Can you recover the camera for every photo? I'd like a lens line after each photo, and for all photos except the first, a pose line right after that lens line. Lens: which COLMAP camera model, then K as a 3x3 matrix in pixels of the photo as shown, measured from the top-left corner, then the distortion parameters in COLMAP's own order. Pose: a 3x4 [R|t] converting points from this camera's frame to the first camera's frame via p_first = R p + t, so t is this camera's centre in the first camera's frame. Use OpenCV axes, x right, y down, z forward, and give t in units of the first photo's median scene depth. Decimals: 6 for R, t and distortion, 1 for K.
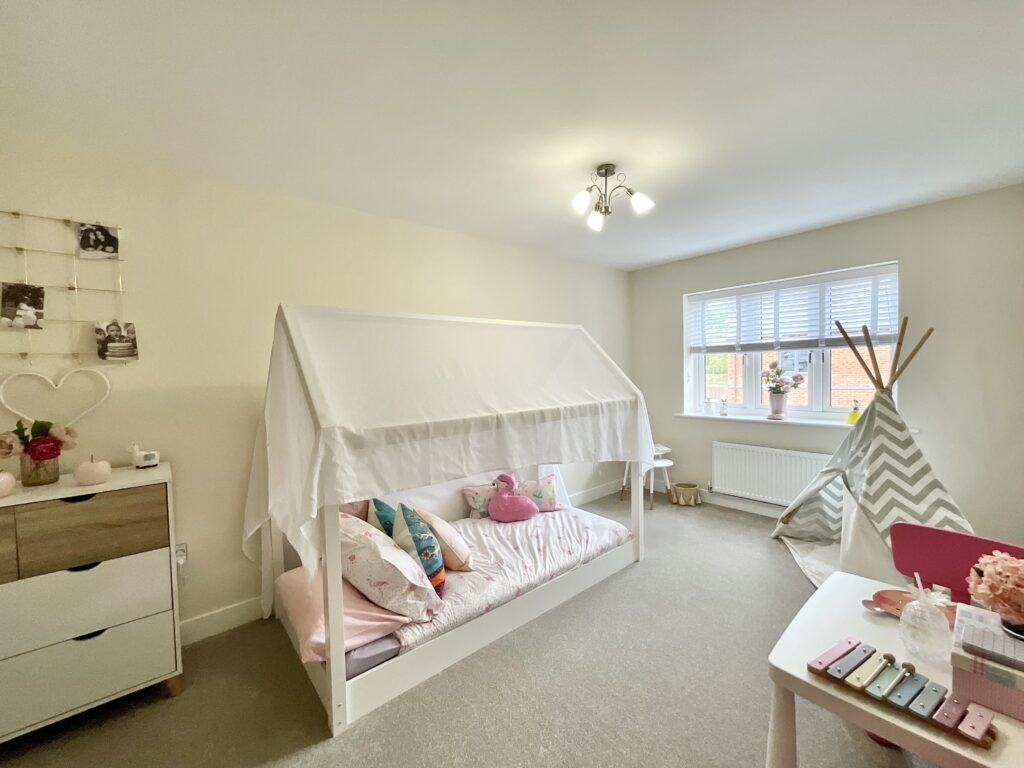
lens RADIAL K [[418.1, 0, 508.3], [0, 418.1, 385.0], [0, 0, 1]] dist [0.002840, -0.000298]
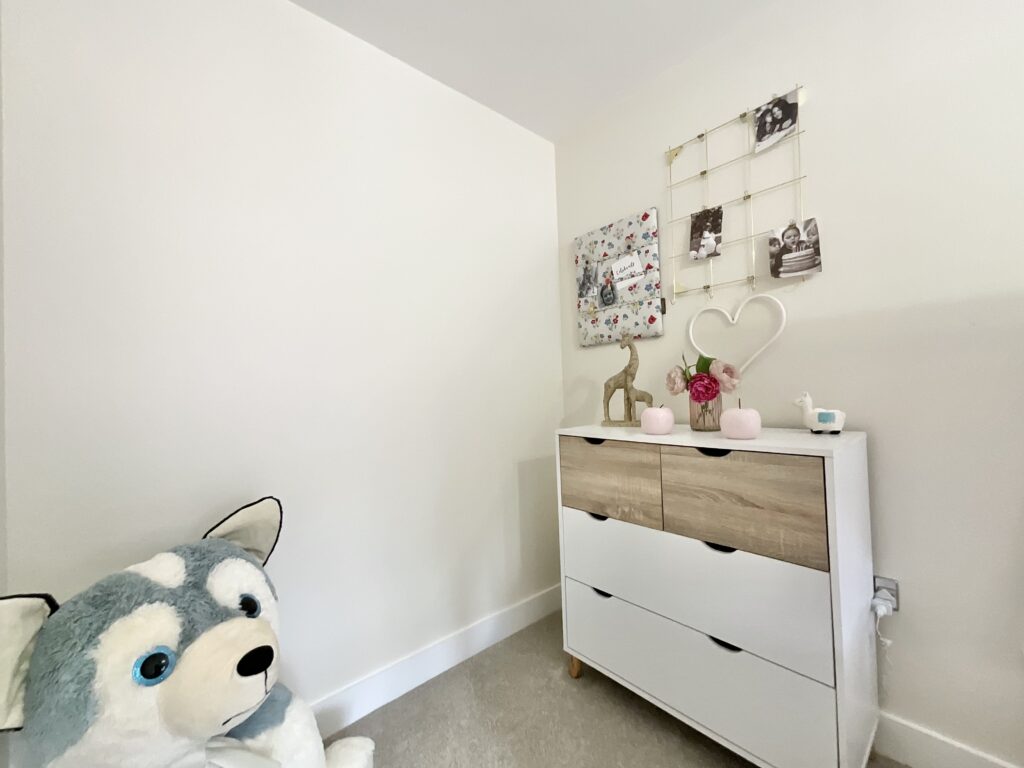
lens RADIAL K [[418.1, 0, 508.3], [0, 418.1, 384.3], [0, 0, 1]] dist [0.002840, -0.000298]
pose [[0.024444, 0.010919, -0.999642, -0.241314], [-0.003327, 0.999936, 0.010841, 0.118729], [0.999696, 0.003061, 0.024479, 0.512450]]
